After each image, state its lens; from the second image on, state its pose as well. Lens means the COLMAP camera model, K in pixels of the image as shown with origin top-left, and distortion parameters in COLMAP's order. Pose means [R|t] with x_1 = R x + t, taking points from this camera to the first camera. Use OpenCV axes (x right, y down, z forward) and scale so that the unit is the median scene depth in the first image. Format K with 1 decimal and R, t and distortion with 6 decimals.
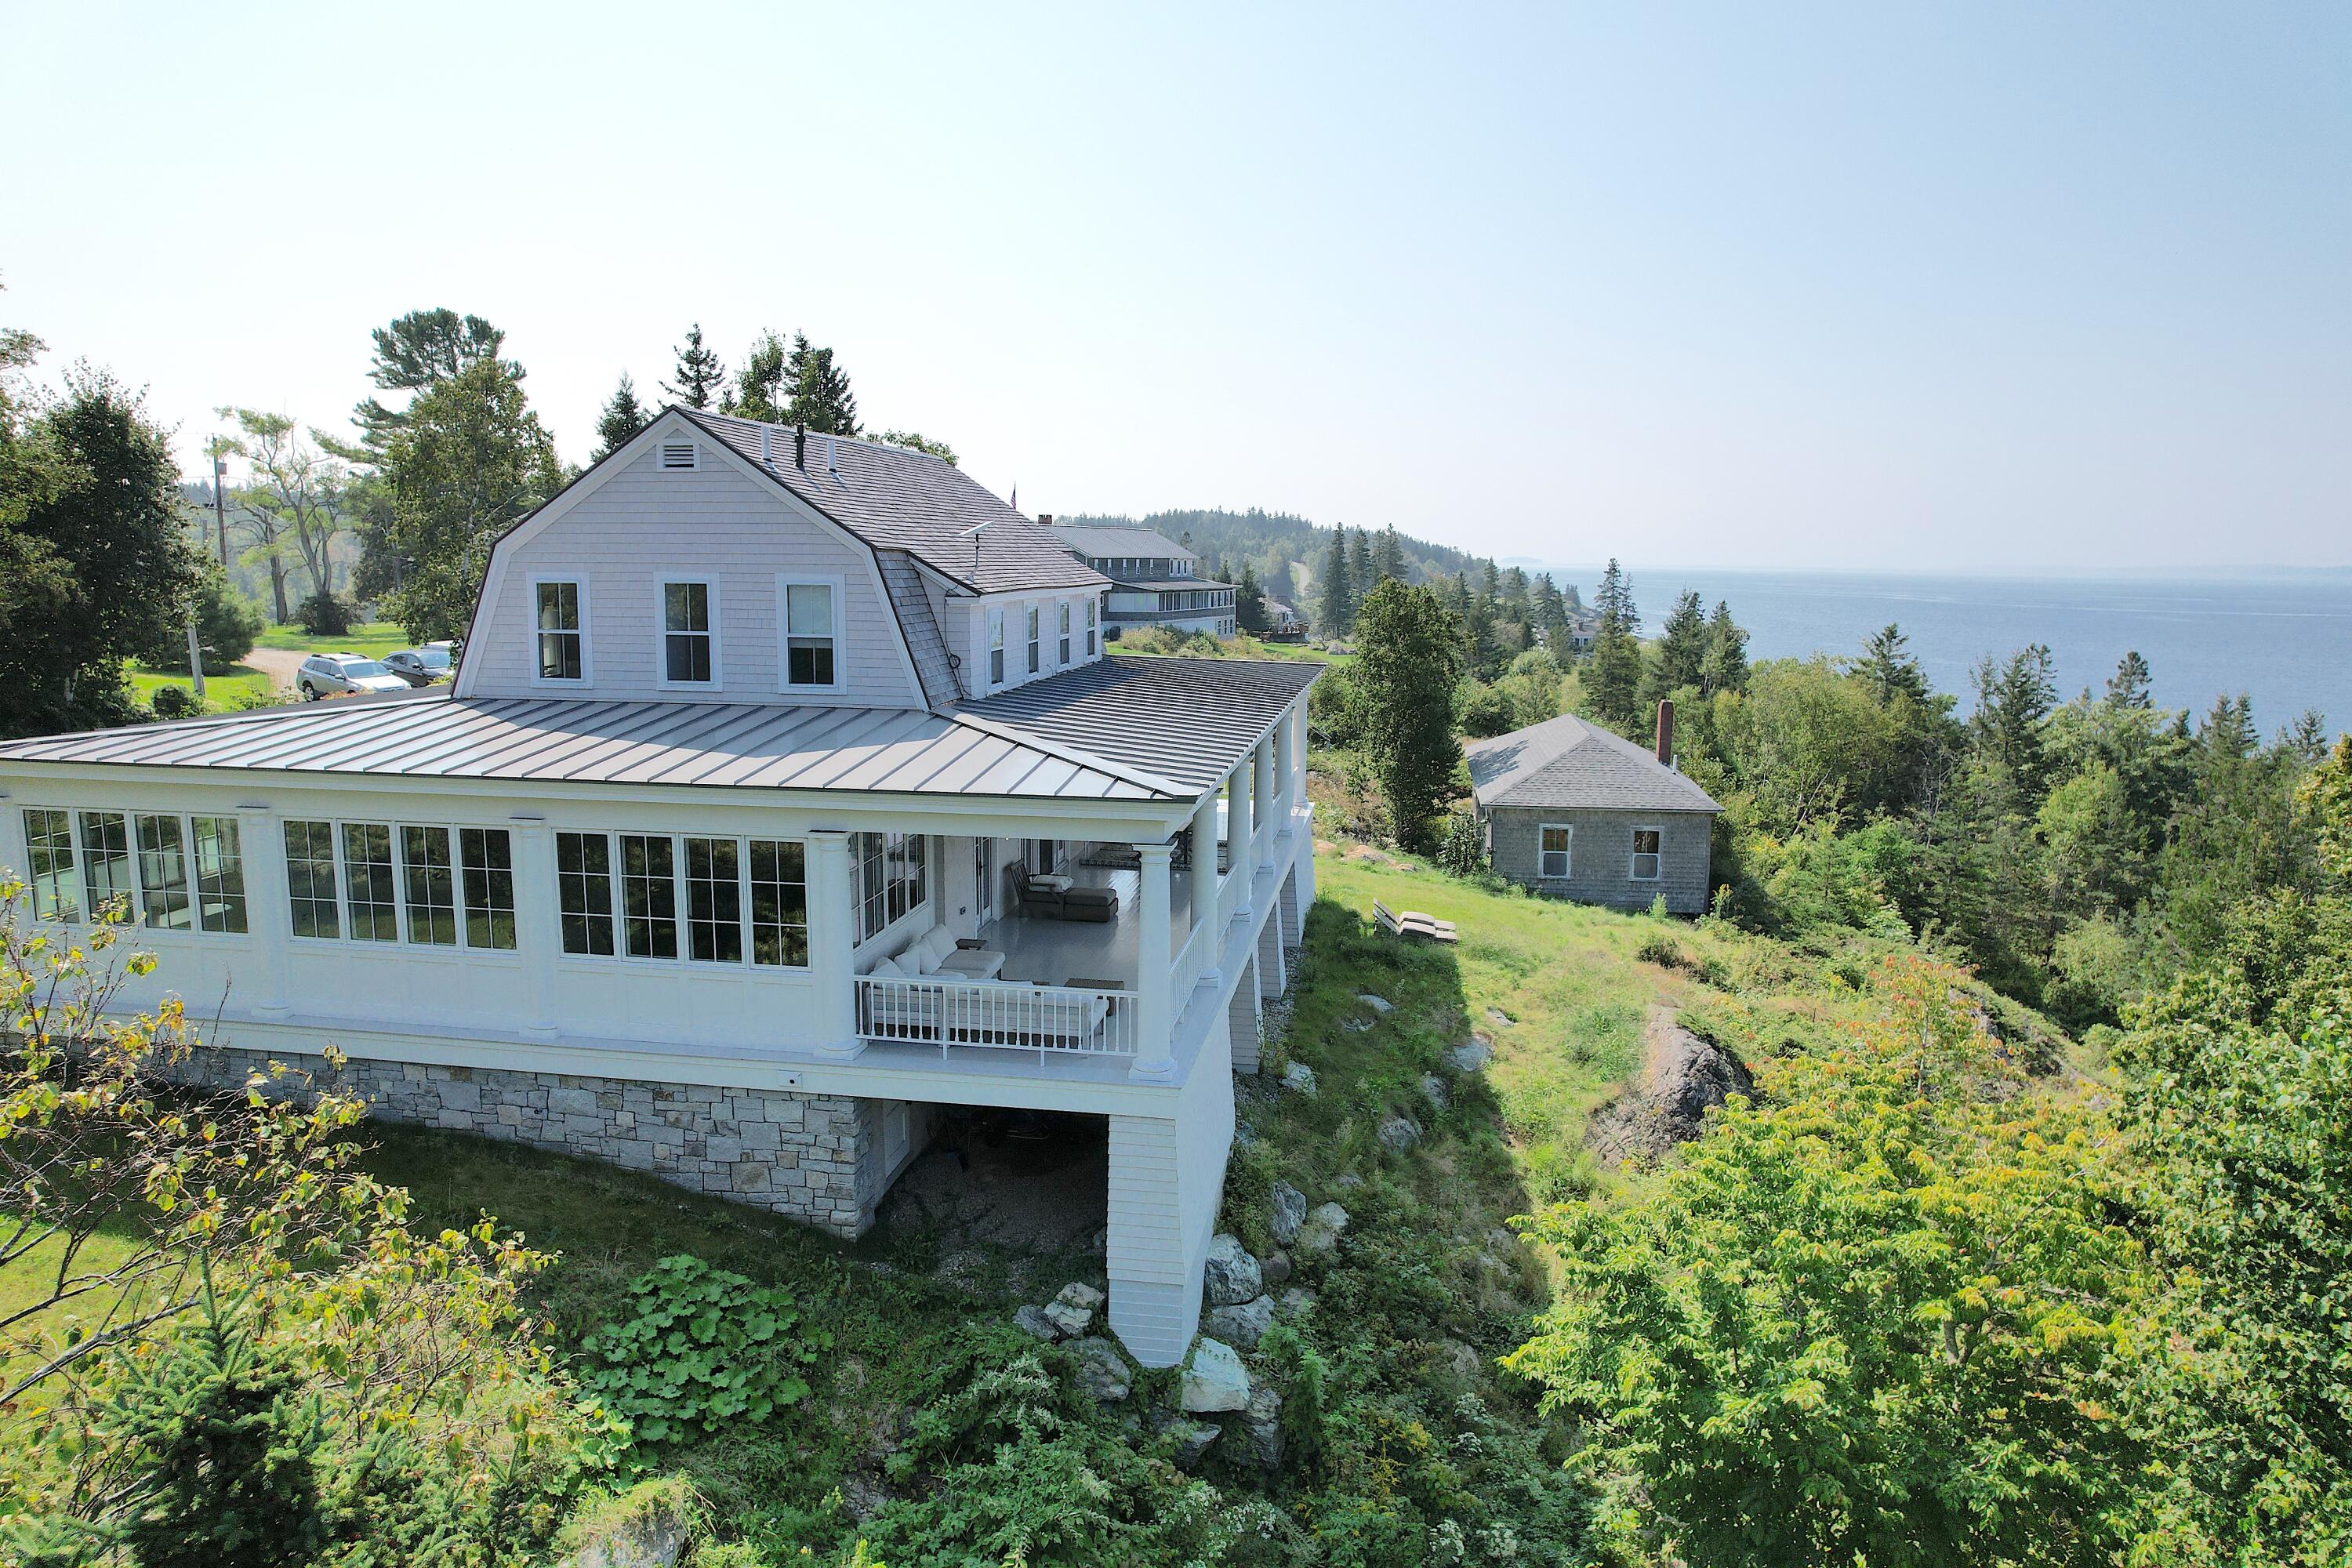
lens RADIAL K [[1531.9, 0, 1176.0], [0, 1531.9, 784.0], [0, 0, 1]] dist [-0.091202, 0.081650]
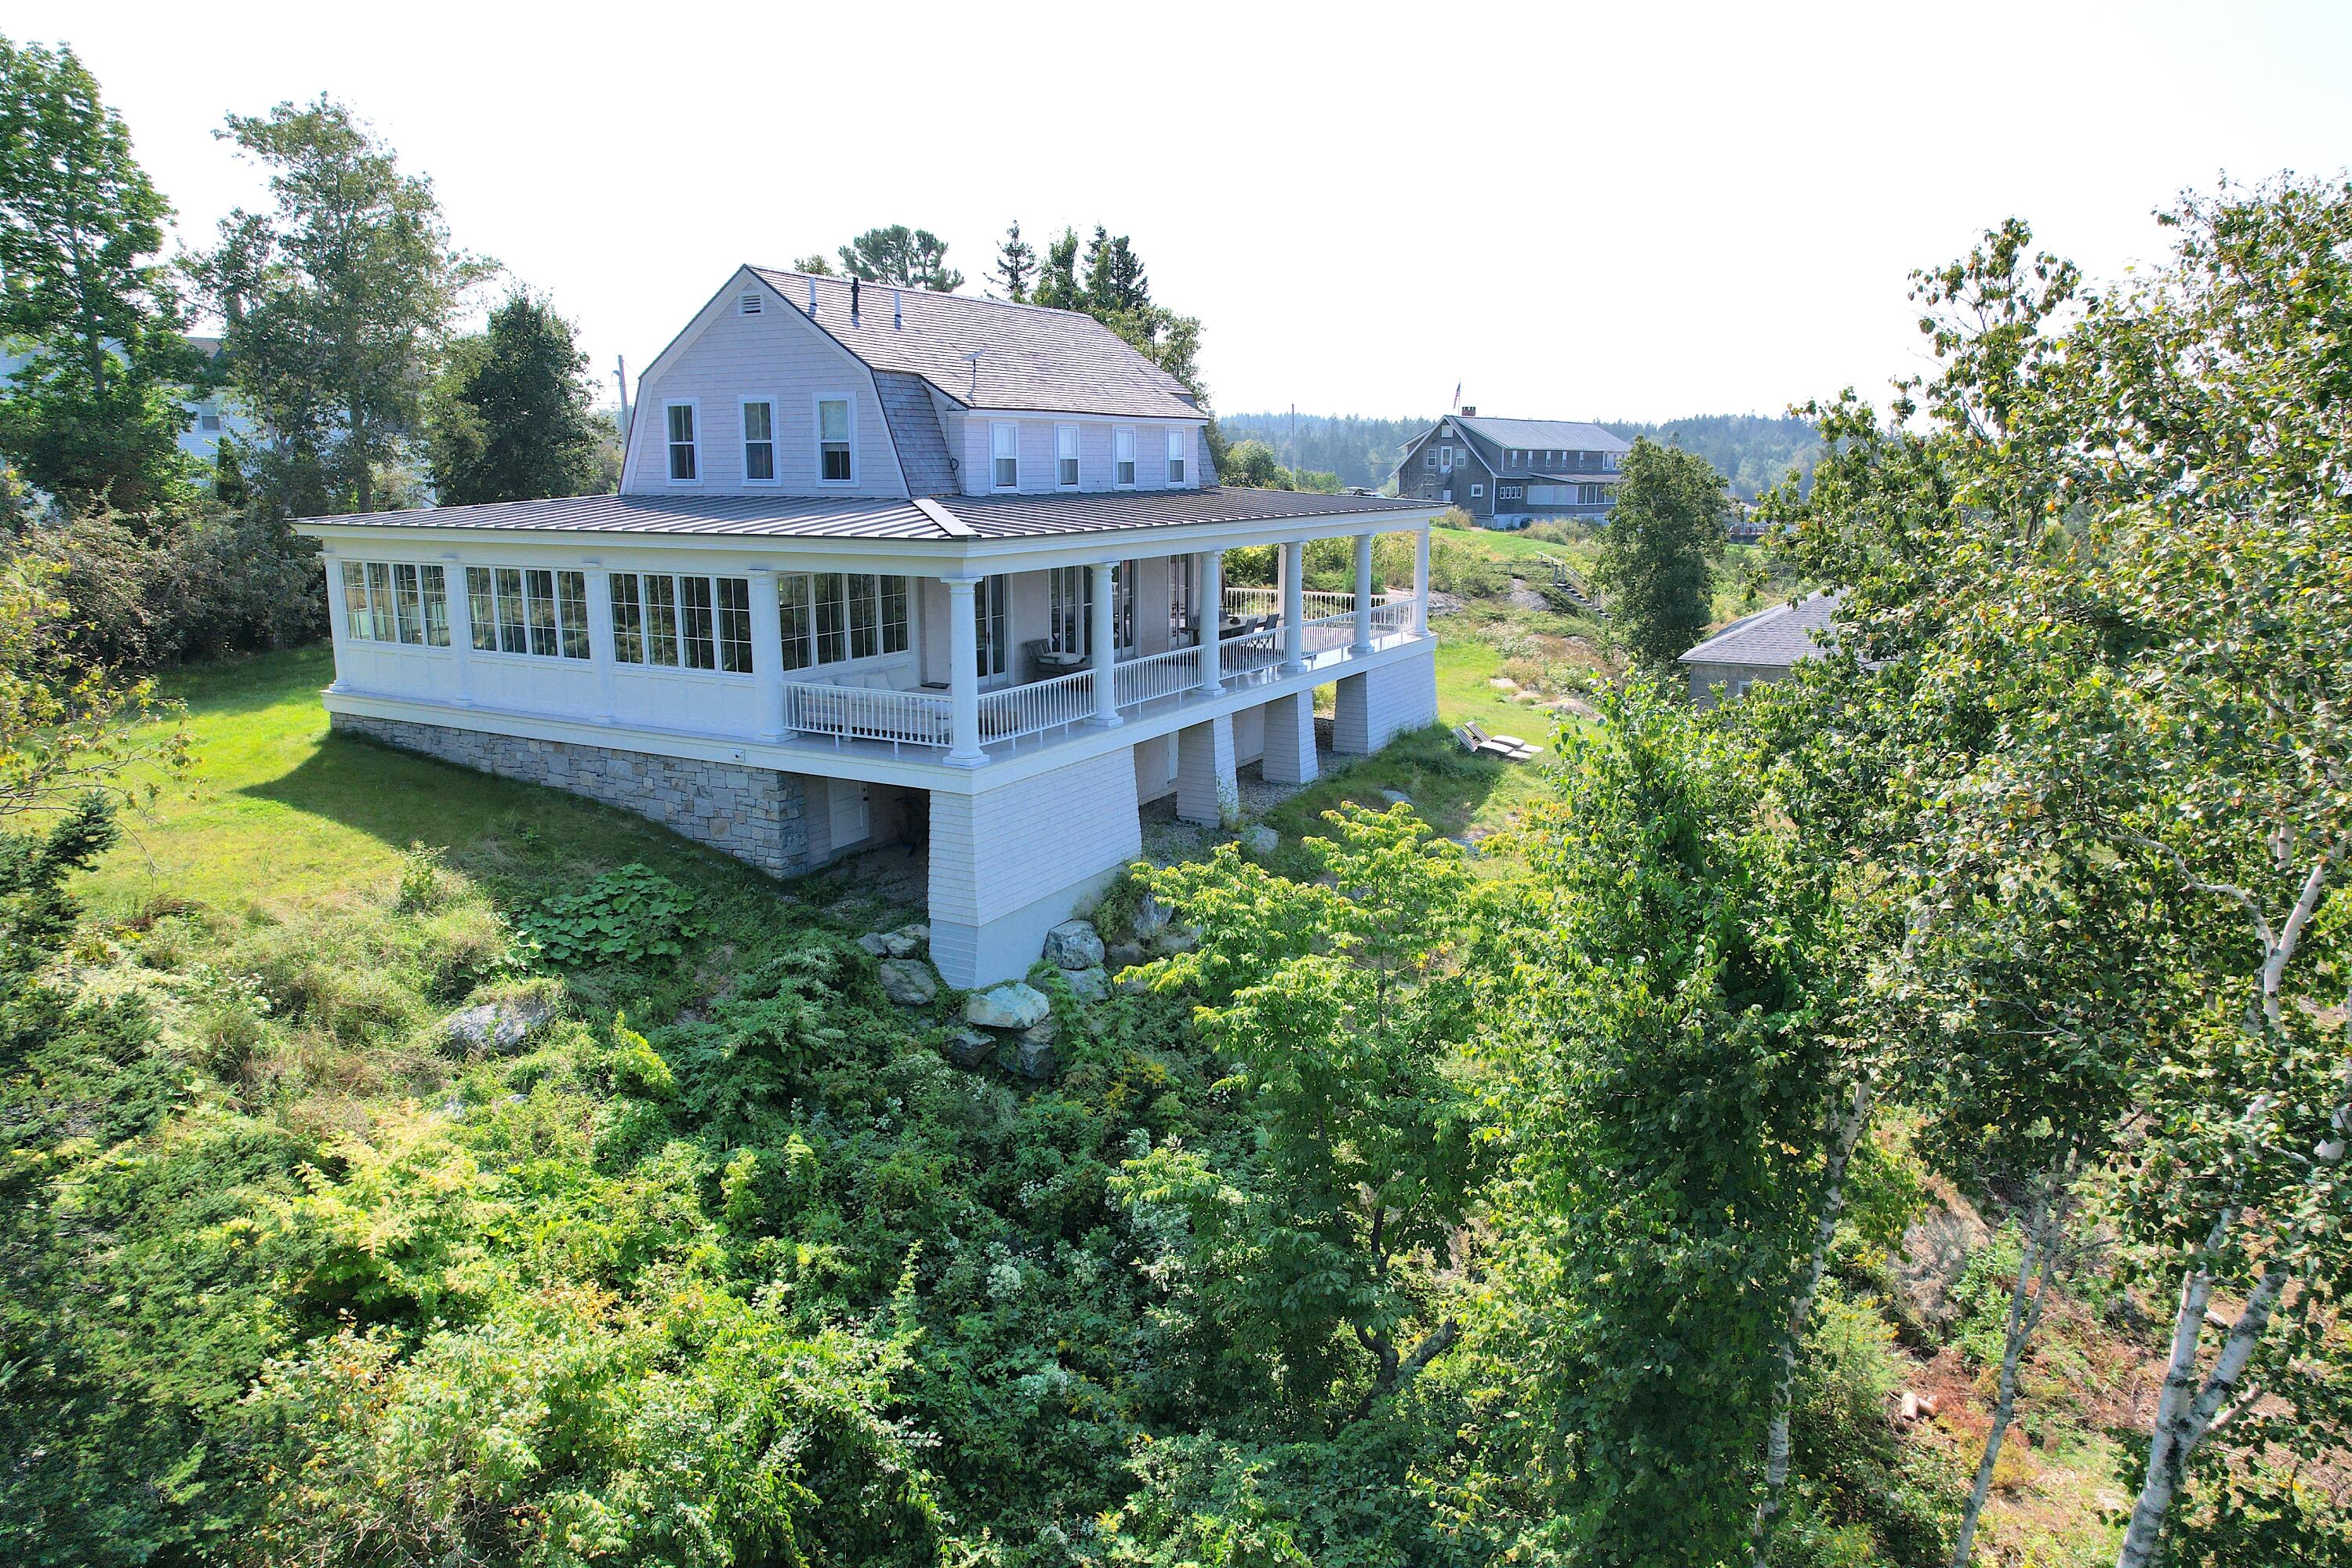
lens RADIAL K [[1531.9, 0, 1176.0], [0, 1531.9, 784.0], [0, 0, 1]] dist [-0.091202, 0.081650]
pose [[0.941997, 0.061199, -0.329995, 0.470962], [-0.042371, 0.997053, 0.063956, 0.096898], [0.332936, -0.046264, 0.941814, -0.126385]]
